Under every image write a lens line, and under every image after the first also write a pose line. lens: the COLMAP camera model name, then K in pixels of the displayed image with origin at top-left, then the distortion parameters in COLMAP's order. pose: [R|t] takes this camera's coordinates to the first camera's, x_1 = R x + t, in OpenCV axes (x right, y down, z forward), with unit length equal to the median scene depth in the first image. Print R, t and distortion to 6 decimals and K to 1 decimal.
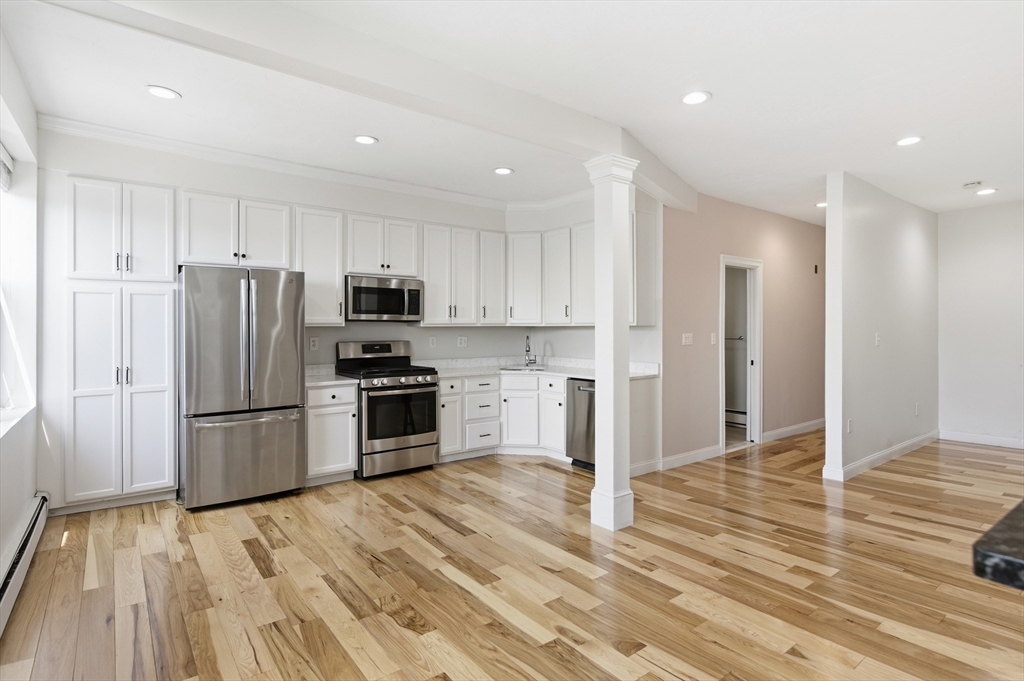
lens RADIAL K [[522.7, 0, 515.6], [0, 522.7, 328.5], [0, 0, 1]] dist [-0.007575, 0.001618]
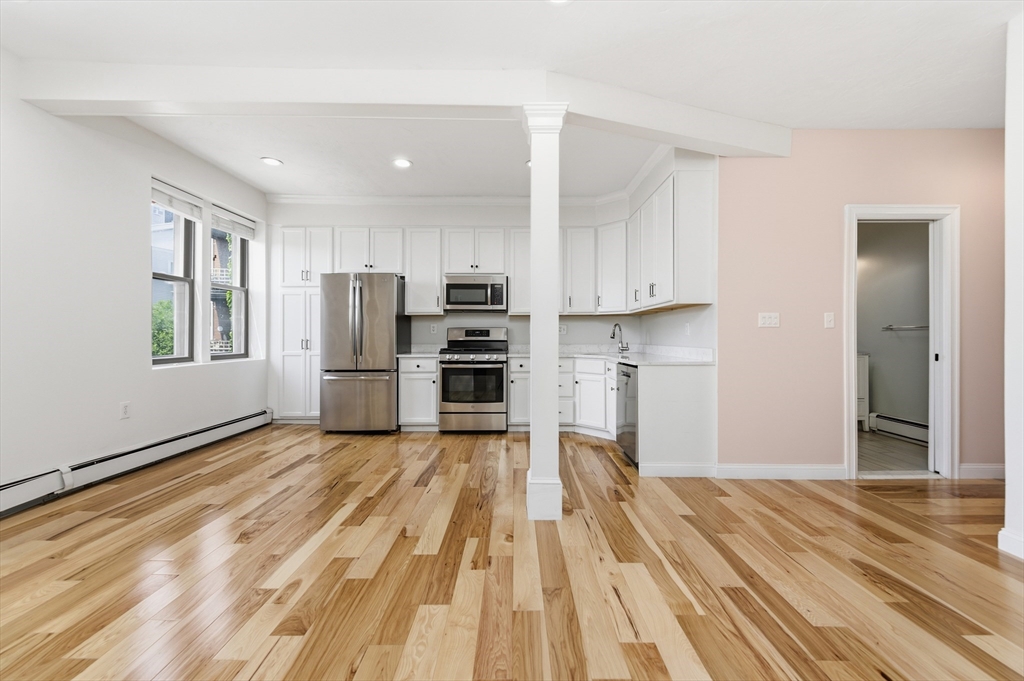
lens RADIAL K [[400.4, 0, 516.3], [0, 400.4, 337.6], [0, 0, 1]] dist [0.000064, -0.000380]
pose [[0.794044, 0.002497, -0.607855, 0.519507], [-0.002353, 0.999997, 0.001035, 0.062826], [0.607856, 0.000609, 0.794047, 0.381827]]
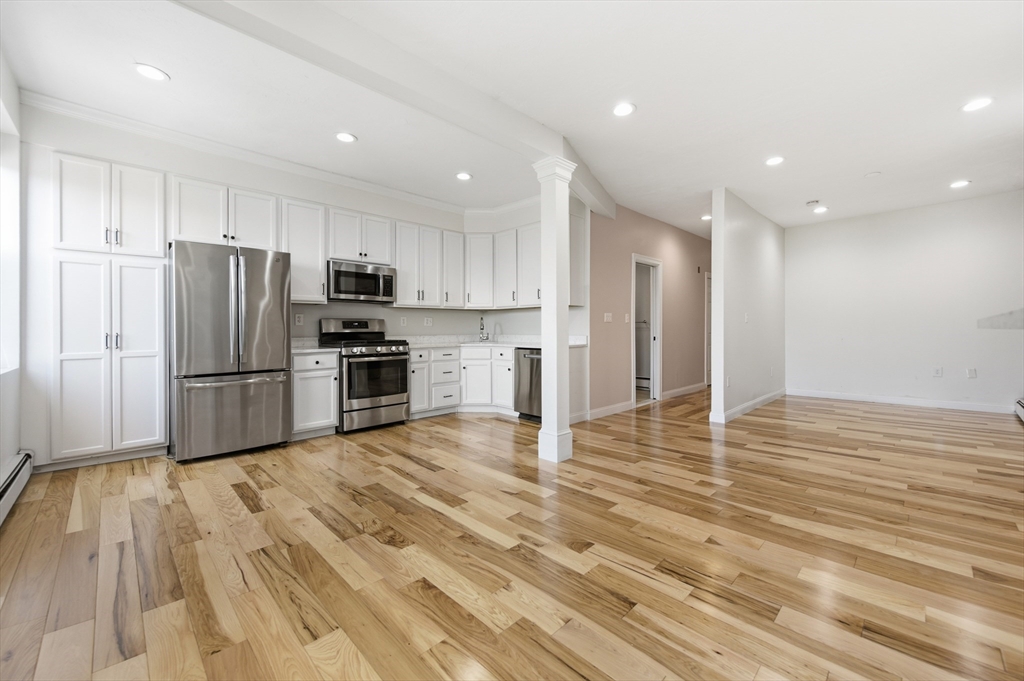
lens RADIAL K [[407.1, 0, 515.9], [0, 407.1, 329.3], [0, 0, 1]] dist [0.002030, -0.000784]
pose [[0.992363, -0.001594, 0.123340, -0.024054], [0.001408, 0.999998, 0.001594, 0.062627], [-0.123343, -0.001408, 0.992363, 0.051664]]
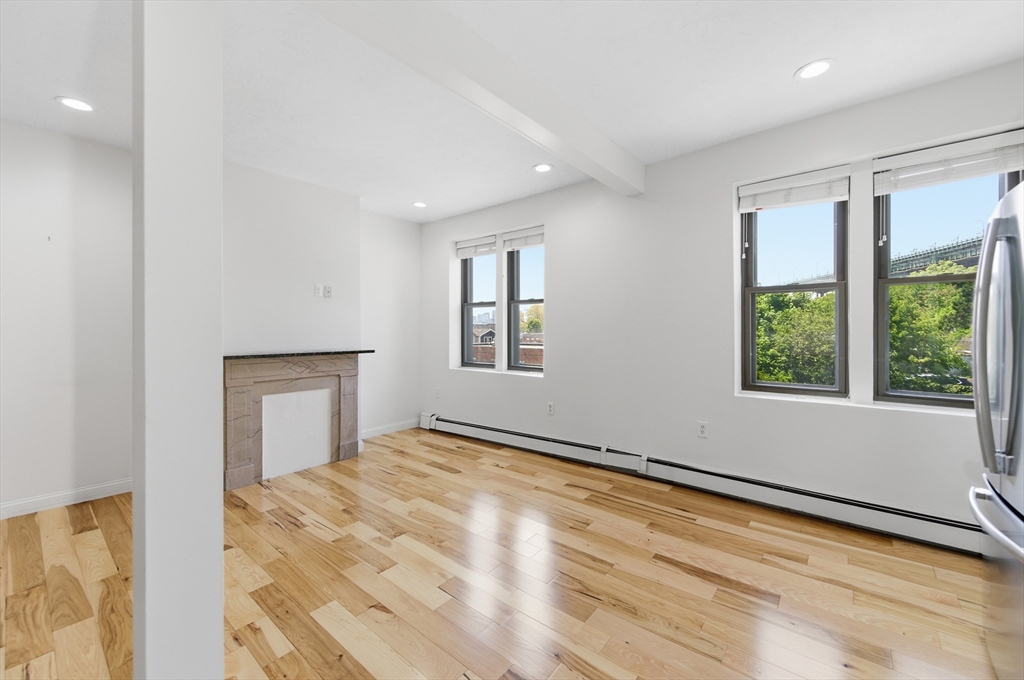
lens RADIAL K [[404.0, 0, 516.8], [0, 404.0, 332.3], [0, 0, 1]] dist [0.002187, -0.000452]
pose [[-0.972919, 0.002236, -0.231136, 0.001292], [0.001597, 0.999994, 0.002952, 0.005927], [0.231141, 0.002503, -0.972917, 1.246820]]
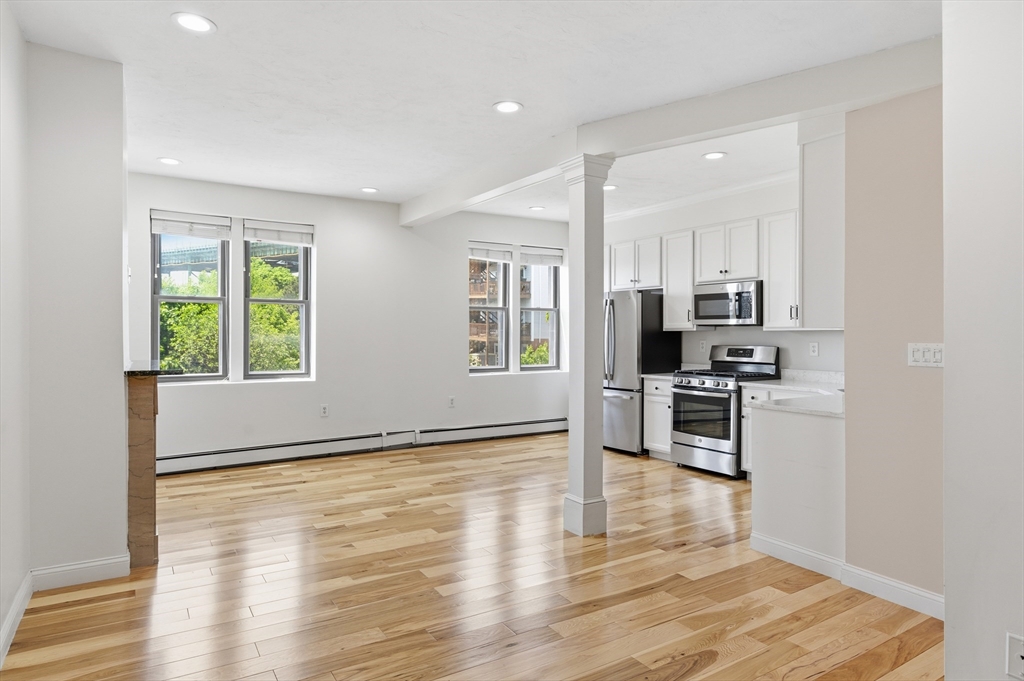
lens RADIAL K [[597.8, 0, 512.0], [0, 597.8, 340.5], [0, 0, 1]] dist [-0.029011, 0.000050]
pose [[-0.096248, 0.011513, -0.995291, 1.194774], [-0.001916, 0.999929, 0.011752, 0.003013], [0.995356, 0.003039, -0.096219, 0.885834]]
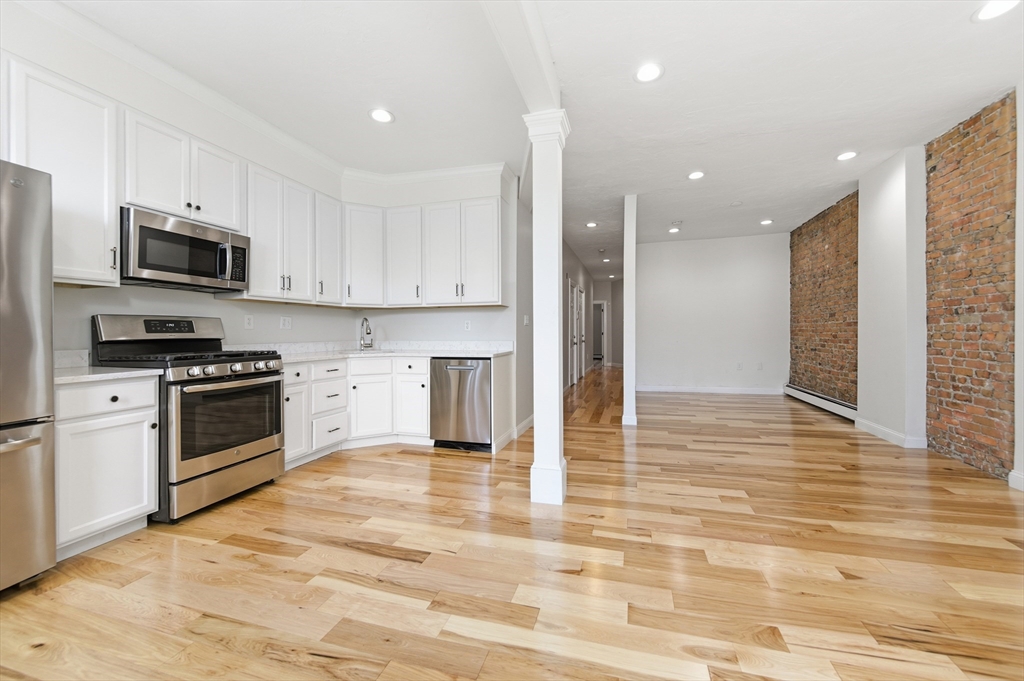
lens RADIAL K [[404.0, 0, 516.8], [0, 404.0, 332.8], [0, 0, 1]] dist [0.002187, -0.000452]
pose [[0.806518, -0.001780, 0.591206, -0.278678], [0.002429, 0.999997, -0.000303, 0.063025], [-0.591204, 0.001680, 0.806520, 0.394394]]
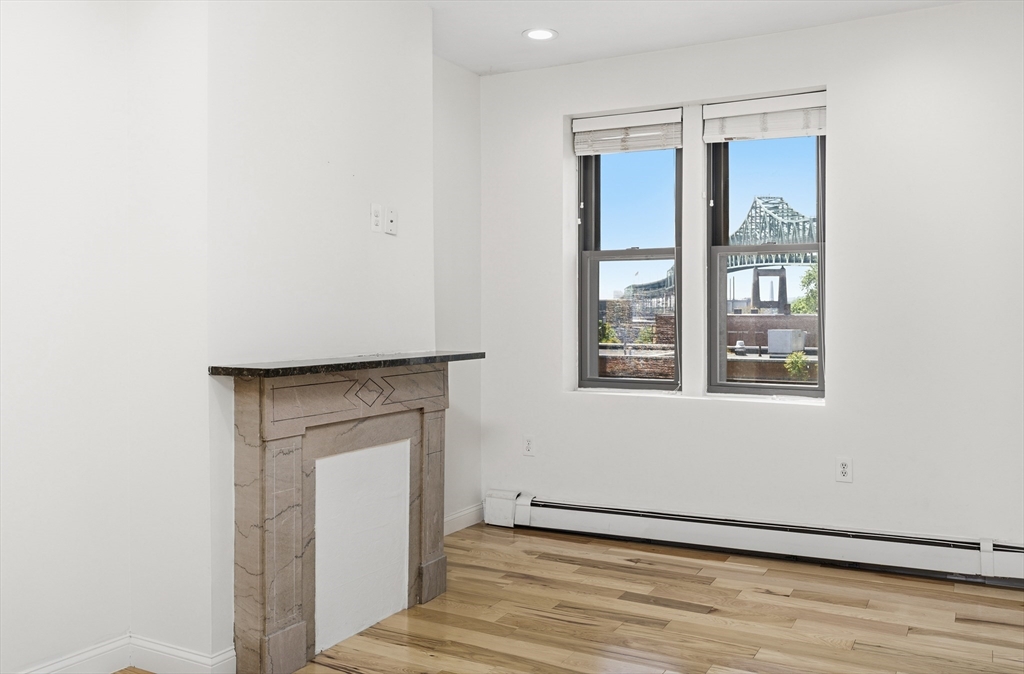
lens RADIAL K [[881.1, 0, 511.6], [0, 881.1, 307.4], [0, 0, 1]] dist [-0.007101, -0.013634]
pose [[-0.916372, -0.000119, -0.400327, 0.506096], [0.002245, 0.999983, -0.005437, 0.007724], [0.400321, -0.005881, -0.916356, 1.095287]]
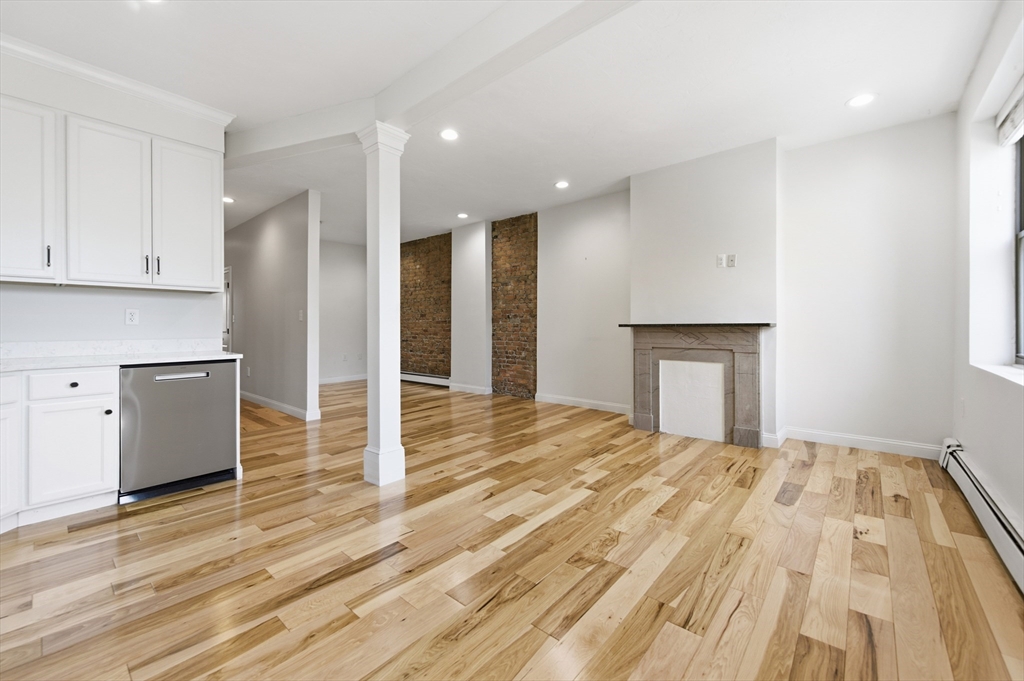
lens RADIAL K [[407.1, 0, 515.9], [0, 407.1, 329.3], [0, 0, 1]] dist [0.002030, -0.000784]
pose [[-0.202625, -0.003695, 0.979249, -0.612923], [0.002216, 0.999989, 0.004232, 0.063183], [-0.979254, 0.003028, -0.202615, 0.826496]]
